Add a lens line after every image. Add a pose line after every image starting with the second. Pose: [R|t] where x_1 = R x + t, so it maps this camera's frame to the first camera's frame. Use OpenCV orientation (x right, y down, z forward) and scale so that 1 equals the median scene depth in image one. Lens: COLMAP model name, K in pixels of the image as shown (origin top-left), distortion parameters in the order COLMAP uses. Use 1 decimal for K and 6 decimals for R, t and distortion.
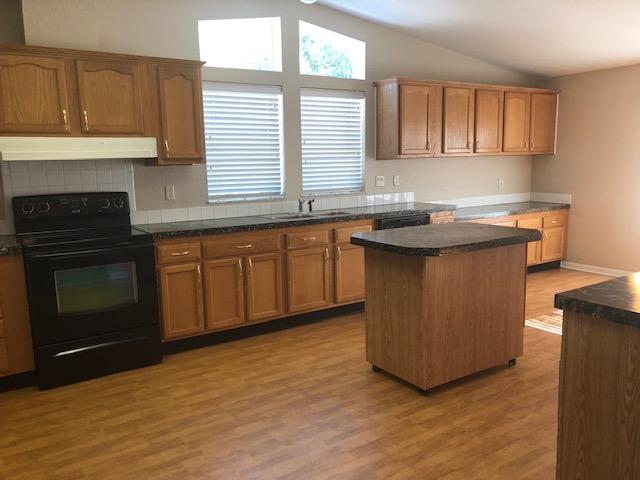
lens RADIAL K [[530.1, 0, 320.0], [0, 530.1, 242.6], [0, 0, 1]] dist [0.039362, -0.042504]
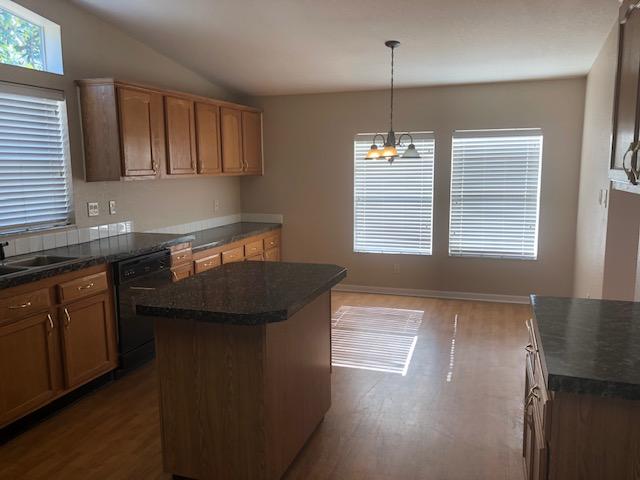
lens RADIAL K [[530.1, 0, 320.8], [0, 530.1, 241.9], [0, 0, 1]] dist [0.039362, -0.042504]
pose [[0.787206, -0.076394, 0.611940, -0.107168], [0.089402, 0.995952, 0.009325, -0.048818], [-0.610175, 0.047368, 0.790849, 0.198188]]
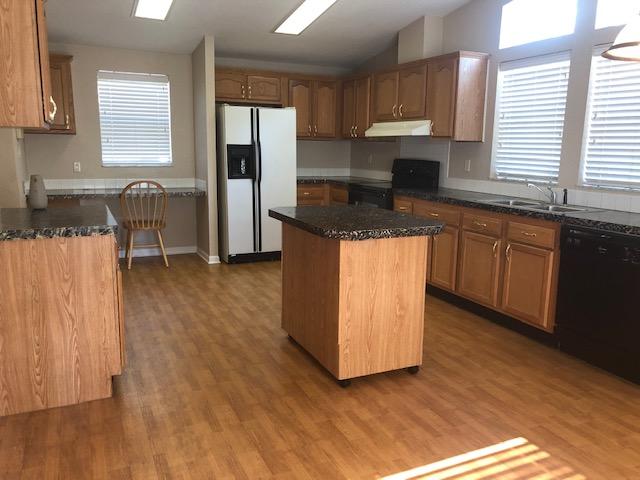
lens RADIAL K [[530.1, 0, 323.6], [0, 530.1, 239.8], [0, 0, 1]] dist [0.039362, -0.042504]
pose [[-0.152359, 0.196399, -0.968614, 0.770611], [-0.162449, 0.961750, 0.220560, -0.117376], [0.974883, 0.190955, -0.114626, 0.697581]]
